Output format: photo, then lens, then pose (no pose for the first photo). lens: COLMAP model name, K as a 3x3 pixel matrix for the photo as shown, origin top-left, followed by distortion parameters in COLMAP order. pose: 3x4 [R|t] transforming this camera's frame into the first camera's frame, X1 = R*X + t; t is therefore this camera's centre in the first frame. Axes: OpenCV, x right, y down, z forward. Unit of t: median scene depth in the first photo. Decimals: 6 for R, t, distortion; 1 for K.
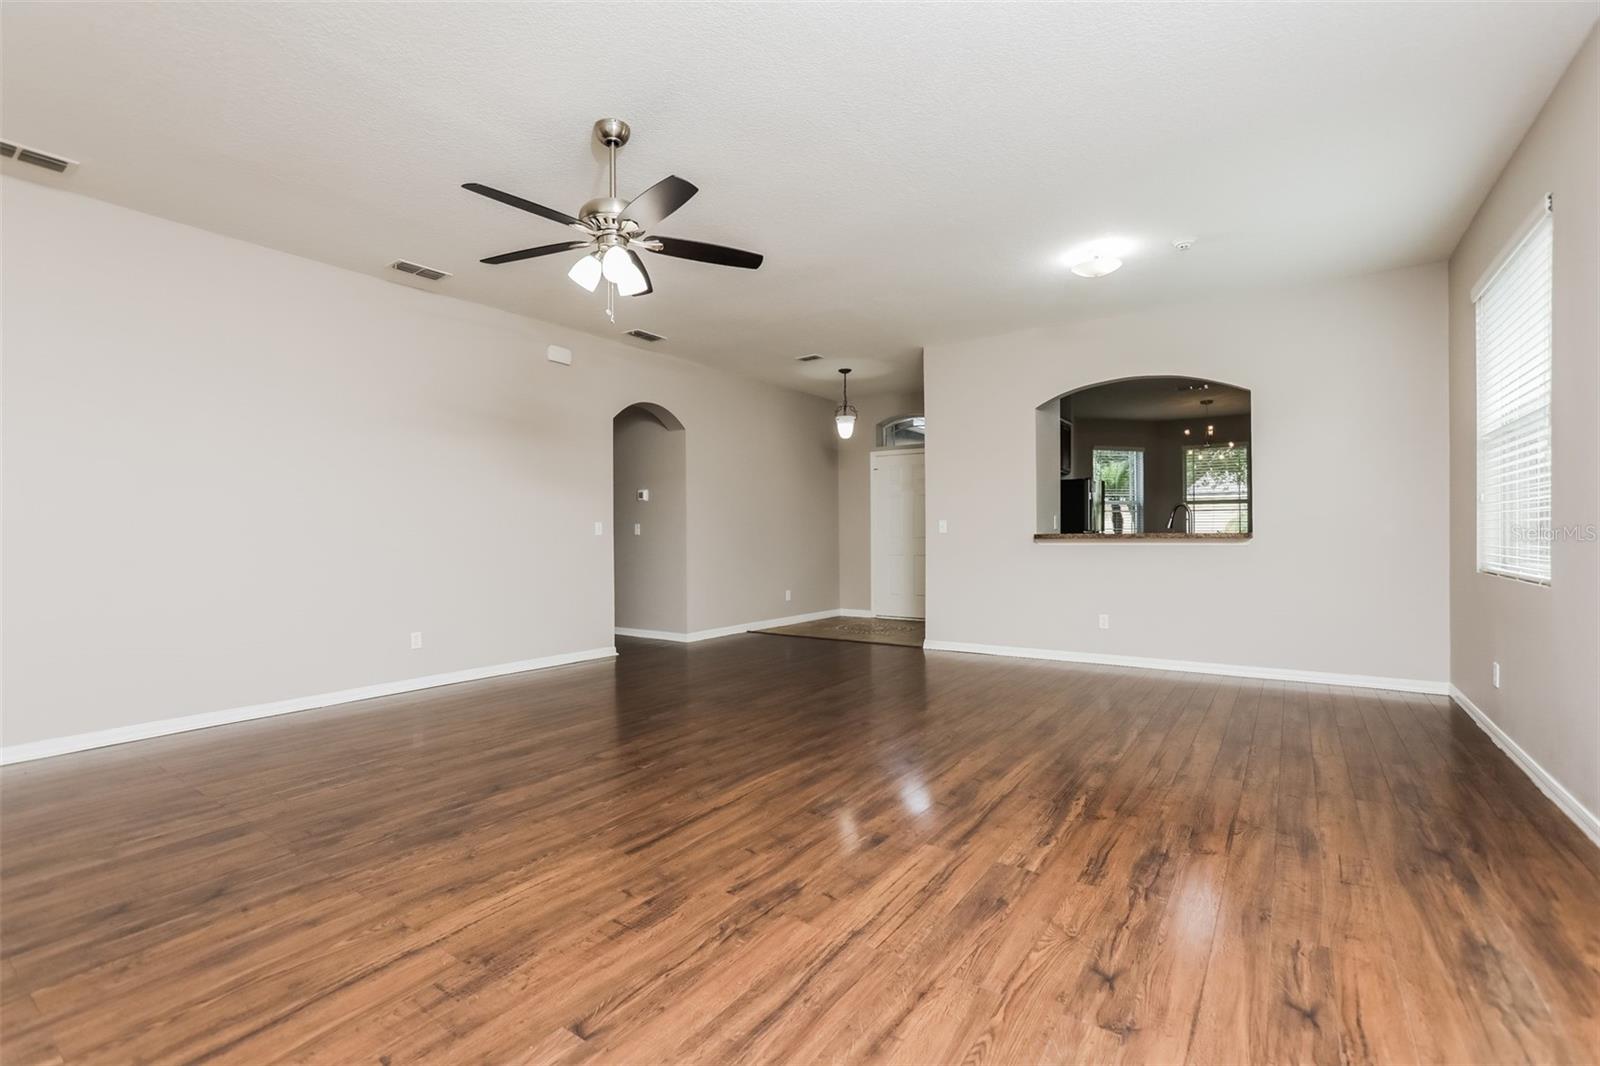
lens RADIAL K [[713.8, 0, 800.0], [0, 713.8, 533.0], [0, 0, 1]] dist [-0.065718, 0.027681]
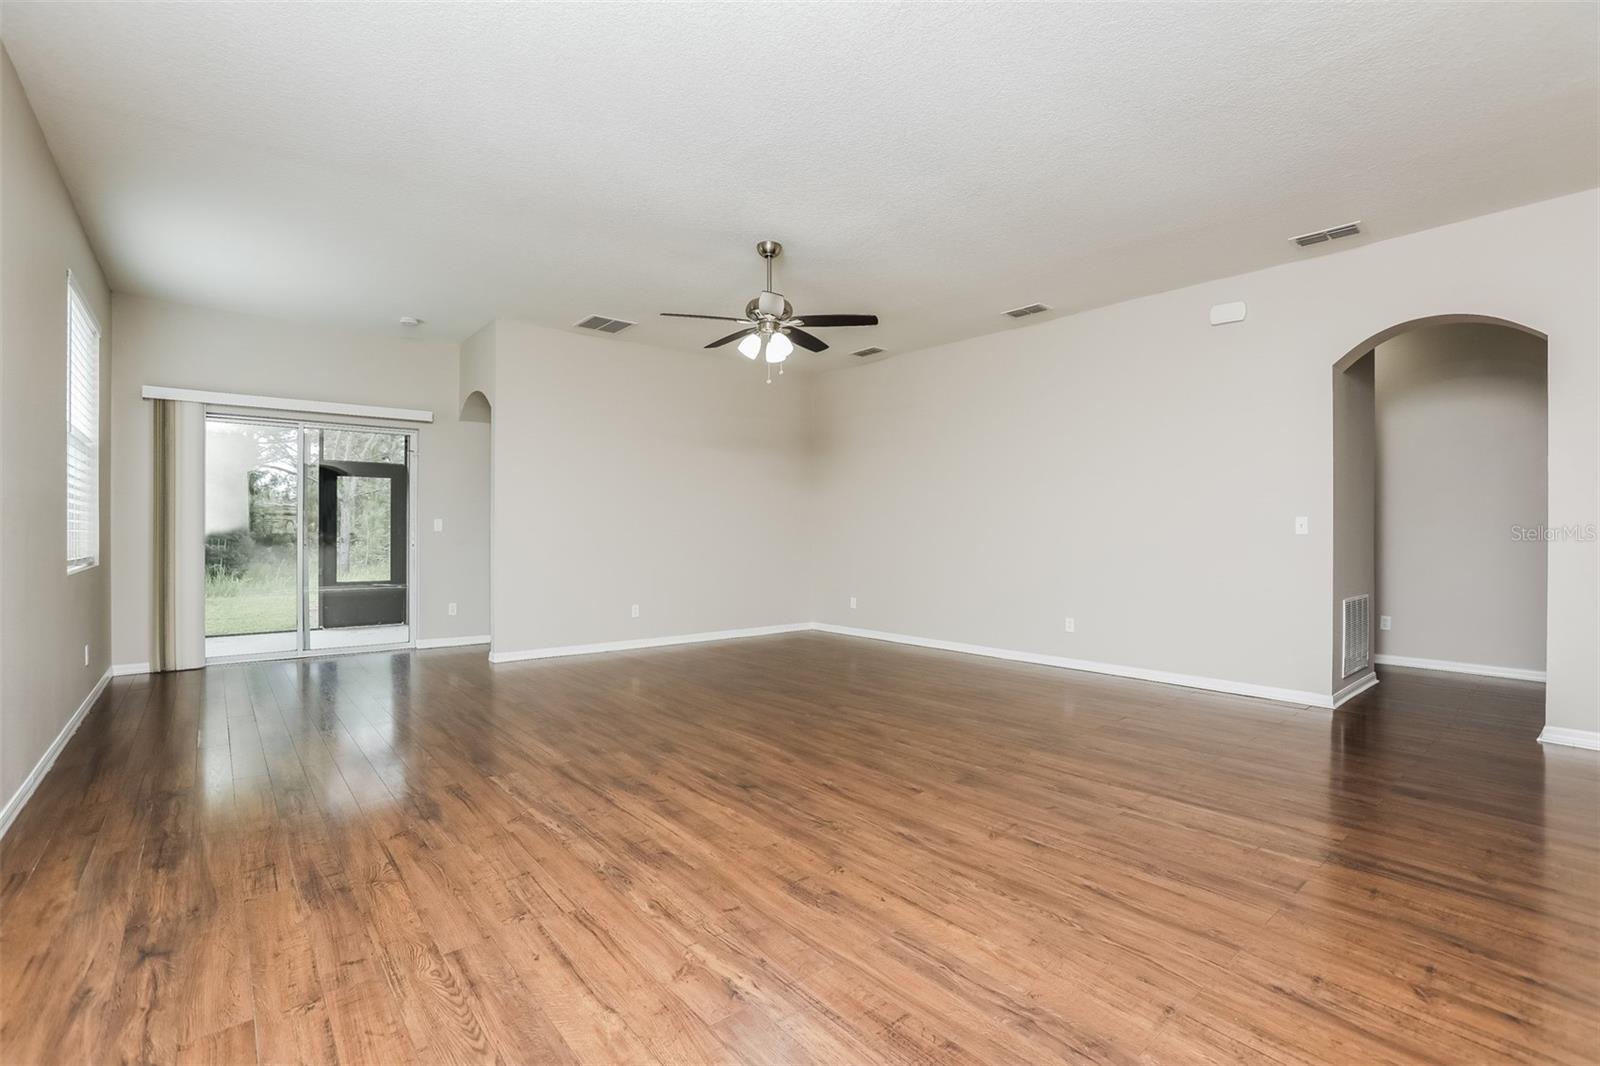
lens RADIAL K [[713.8, 0, 800.0], [0, 713.8, 533.0], [0, 0, 1]] dist [-0.065718, 0.027681]
pose [[-0.249492, 0.008297, -0.968341, 1.269494], [0.002150, 0.999966, 0.008014, -0.011805], [0.968375, -0.000083, -0.249501, 1.618187]]
